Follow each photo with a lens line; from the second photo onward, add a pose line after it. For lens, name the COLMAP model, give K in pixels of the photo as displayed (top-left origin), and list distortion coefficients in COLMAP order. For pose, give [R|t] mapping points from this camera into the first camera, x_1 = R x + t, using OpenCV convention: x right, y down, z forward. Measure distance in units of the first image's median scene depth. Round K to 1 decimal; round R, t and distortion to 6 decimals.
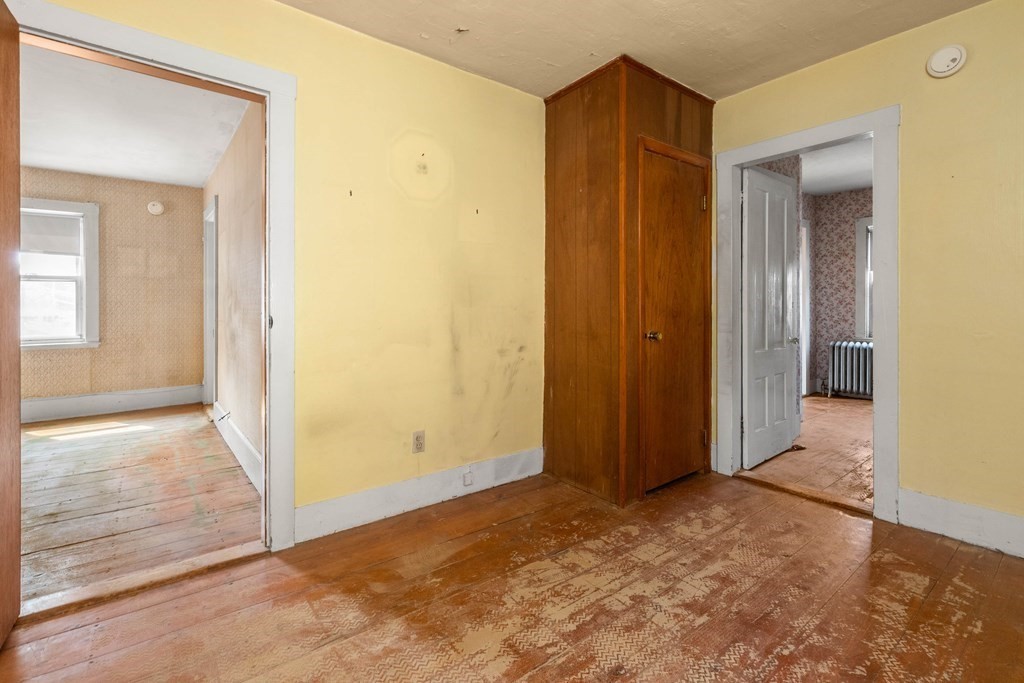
lens RADIAL K [[464.7, 0, 510.9], [0, 464.7, 310.5], [0, 0, 1]] dist [0.000136, -0.000514]
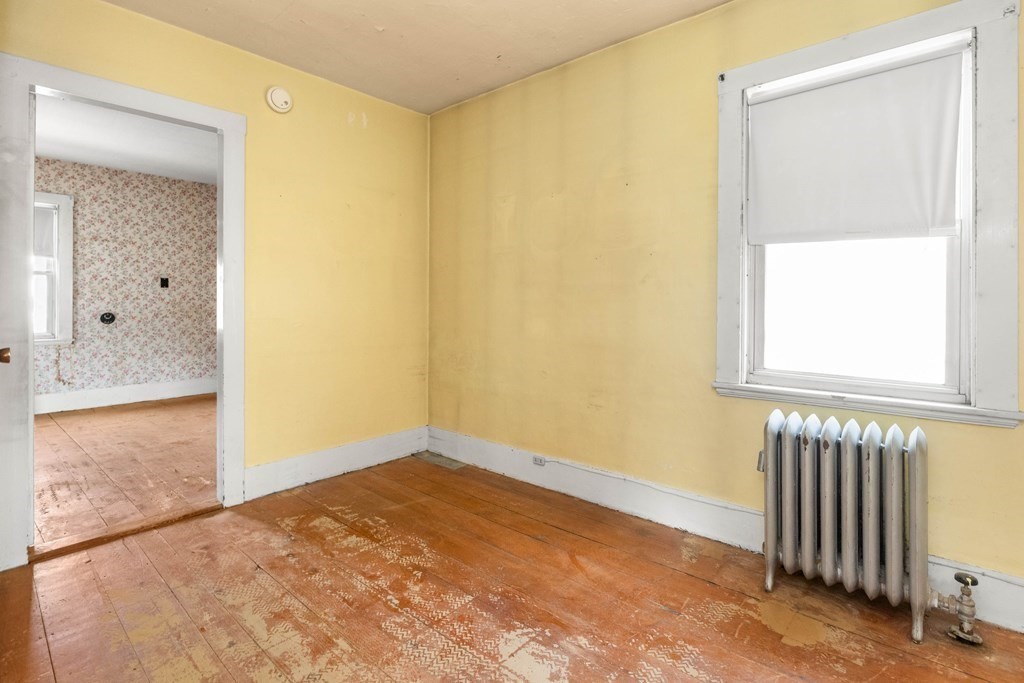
lens RADIAL K [[510.9, 0, 510.4], [0, 510.9, 303.6], [0, 0, 1]] dist [-0.001884, -0.000129]
pose [[-0.183035, -0.004513, 0.983096, -0.555007], [0.007387, 0.999955, 0.005966, -0.008368], [-0.983079, 0.008354, -0.182993, 0.744760]]
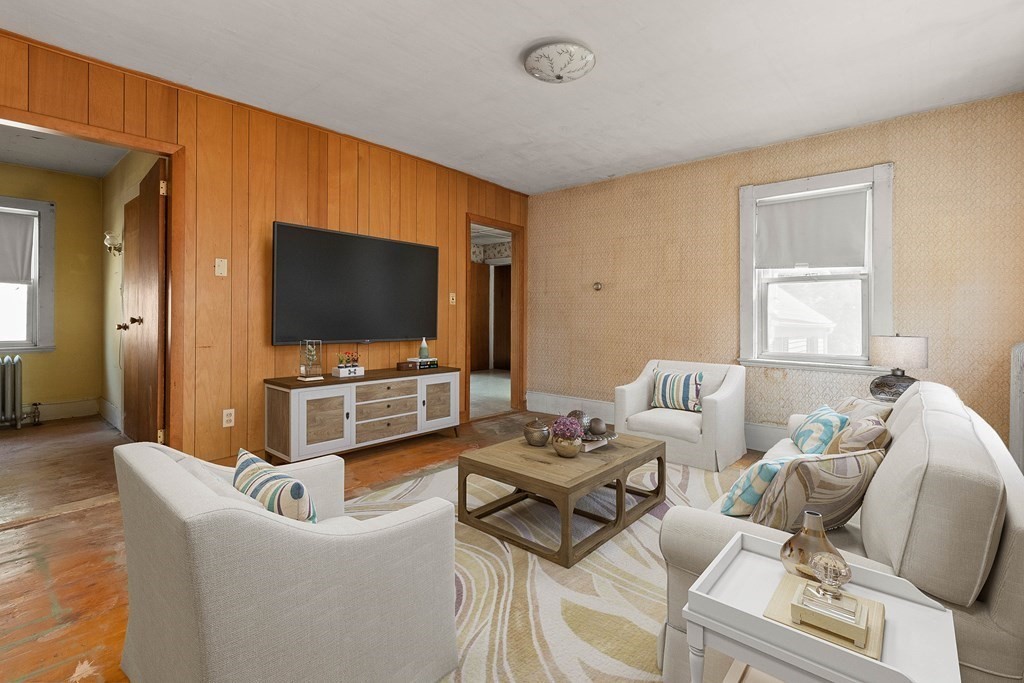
lens RADIAL K [[464.7, 0, 510.9], [0, 464.7, 310.5], [0, 0, 1]] dist [0.000136, -0.000514]
pose [[-0.981941, -0.006098, -0.189092, -1.274904], [-0.006187, 0.999981, -0.000120, -0.008860], [0.189089, 0.001052, -0.981959, 1.851032]]
